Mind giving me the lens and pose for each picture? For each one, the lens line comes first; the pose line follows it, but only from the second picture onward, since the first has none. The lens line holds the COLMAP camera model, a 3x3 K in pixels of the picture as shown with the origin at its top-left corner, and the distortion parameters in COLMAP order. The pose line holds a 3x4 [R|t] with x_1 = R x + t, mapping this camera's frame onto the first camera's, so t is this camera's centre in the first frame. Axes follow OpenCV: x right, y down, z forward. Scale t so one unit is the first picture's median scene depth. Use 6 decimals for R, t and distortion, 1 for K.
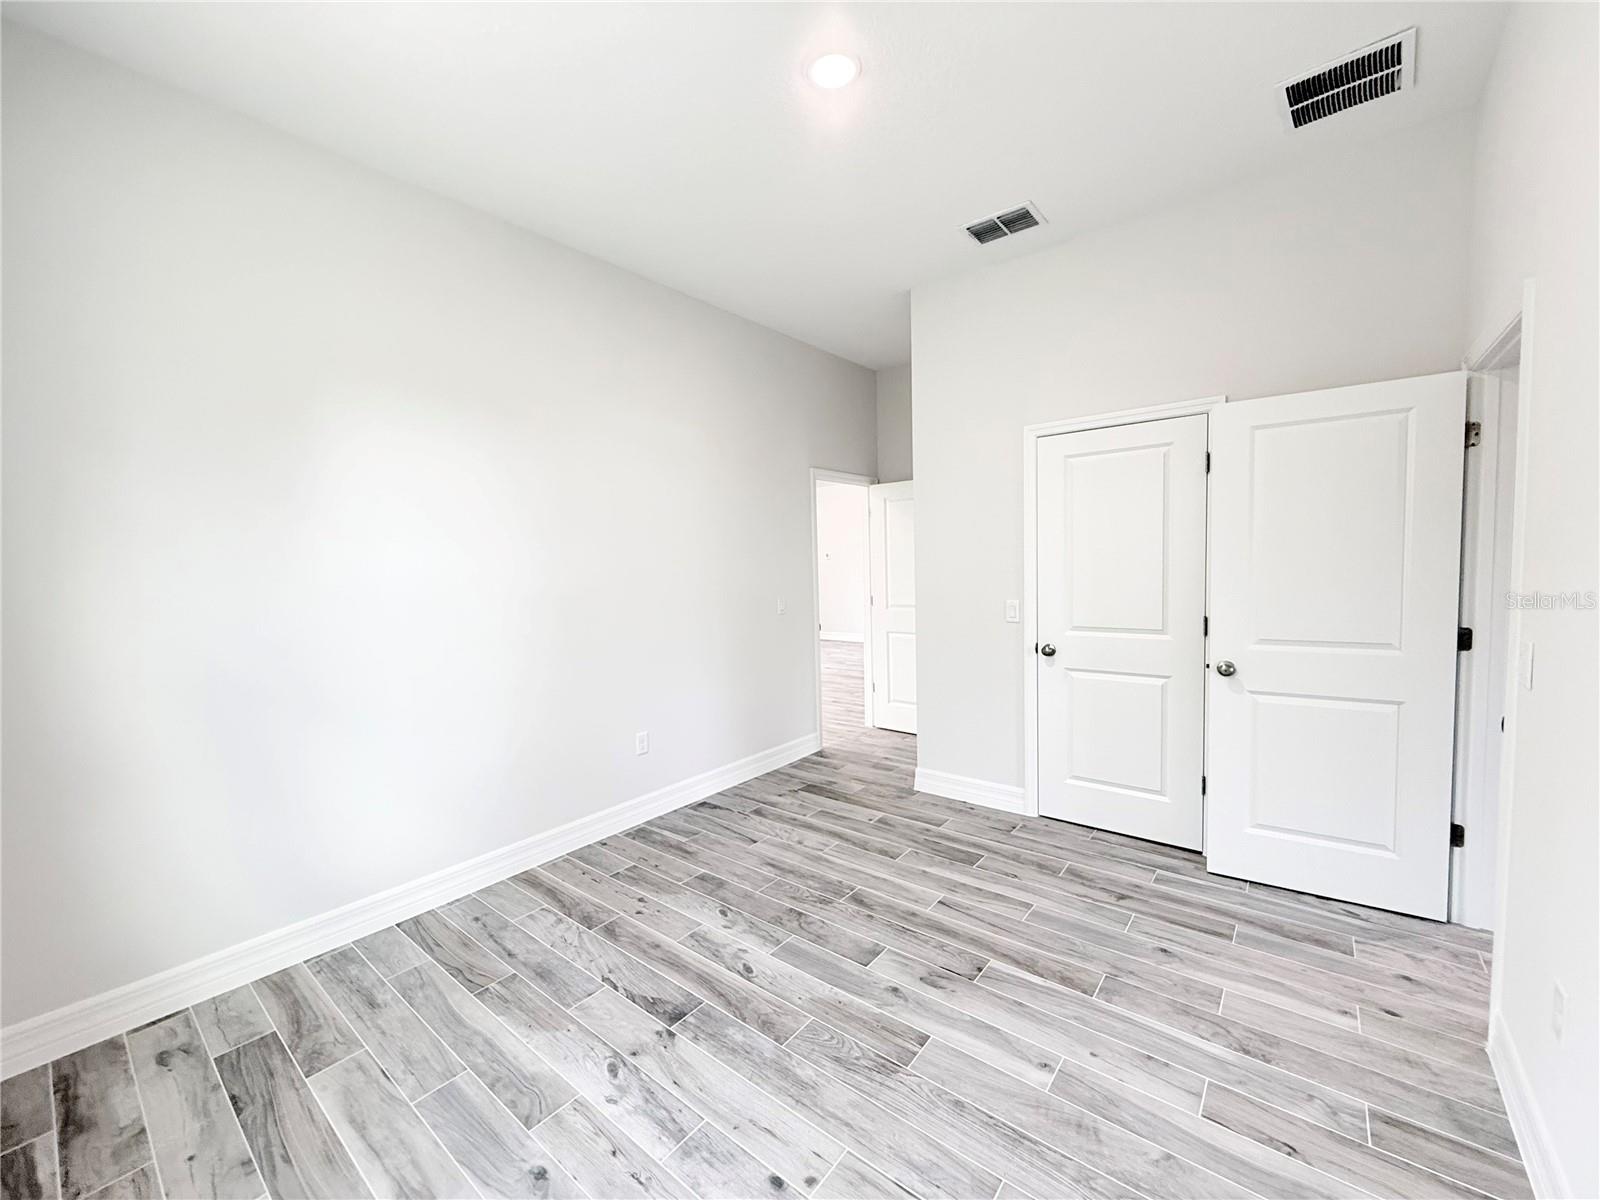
lens RADIAL K [[654.4, 0, 813.4], [0, 654.4, 608.0], [0, 0, 1]] dist [-0.001524, 0.000253]
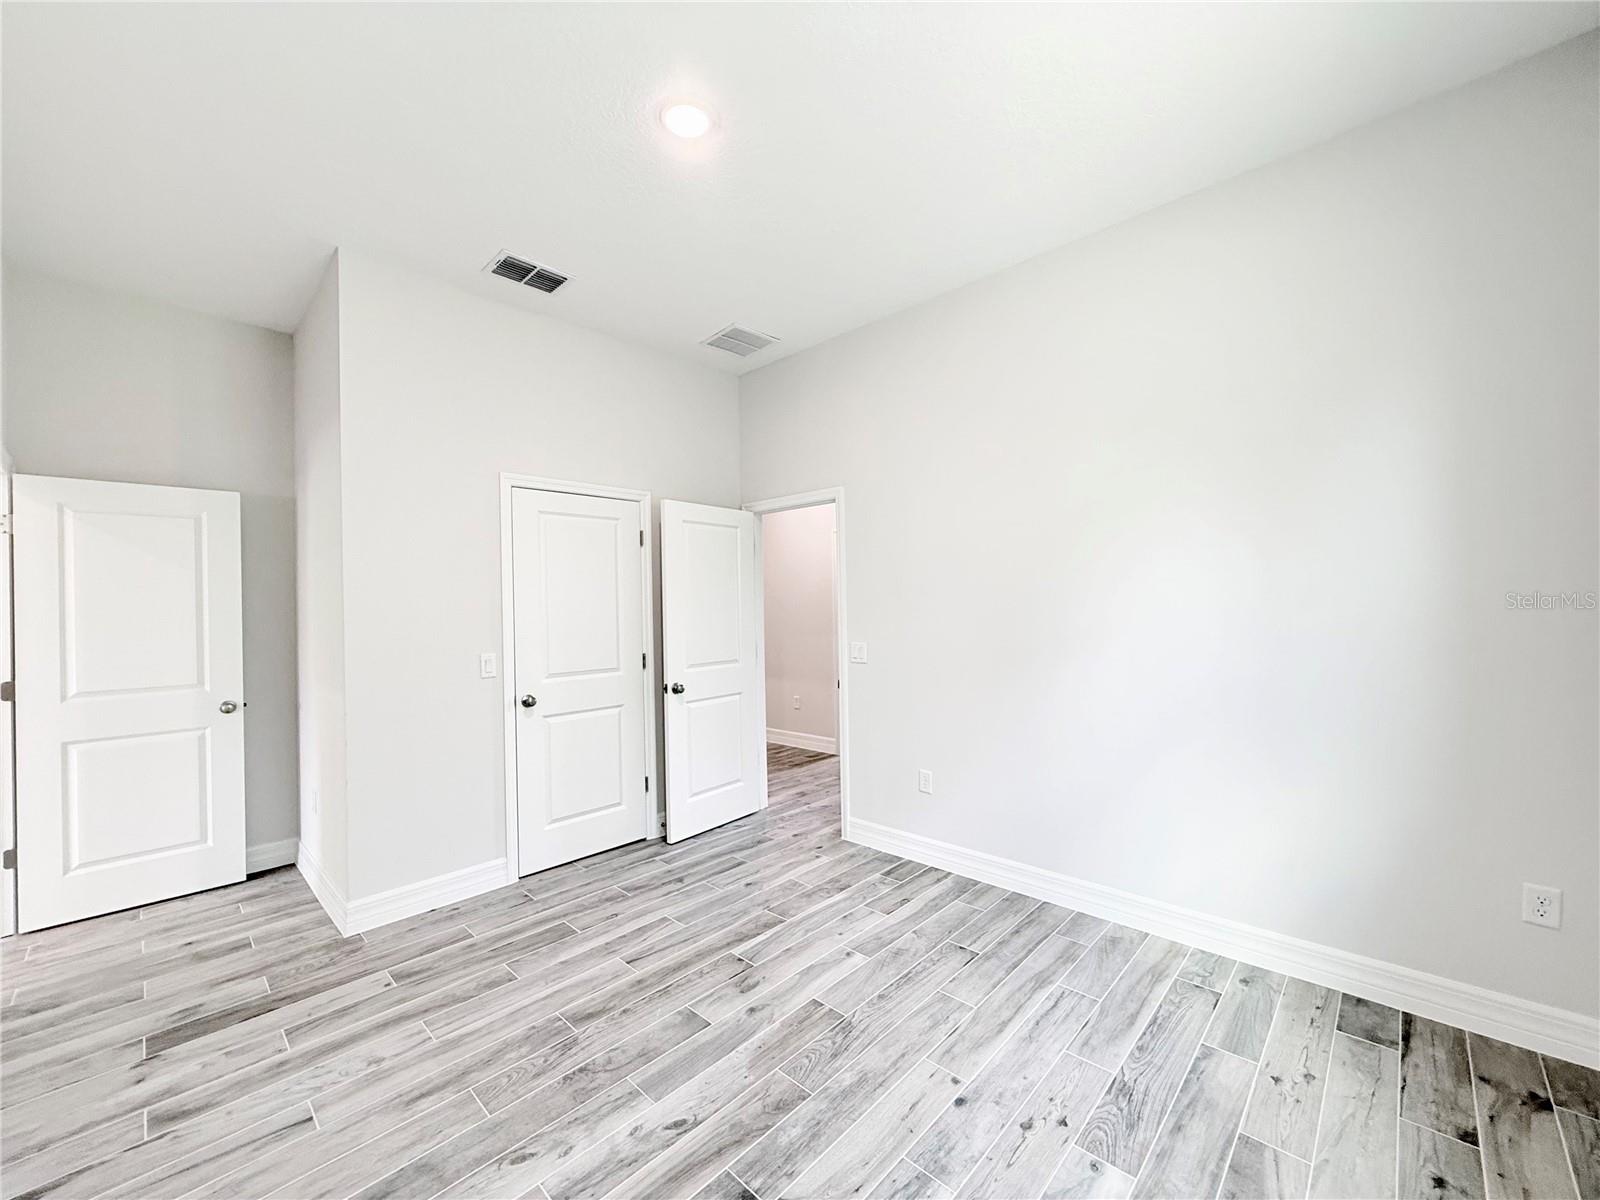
lens RADIAL K [[654.4, 0, 789.3], [0, 654.4, 605.6], [0, 0, 1]] dist [-0.001524, 0.000253]
pose [[0.073356, 0.026123, 0.996964, -0.769529], [0.086555, 0.995718, -0.032459, -0.016291], [-0.993543, 0.088673, 0.070781, 0.671258]]
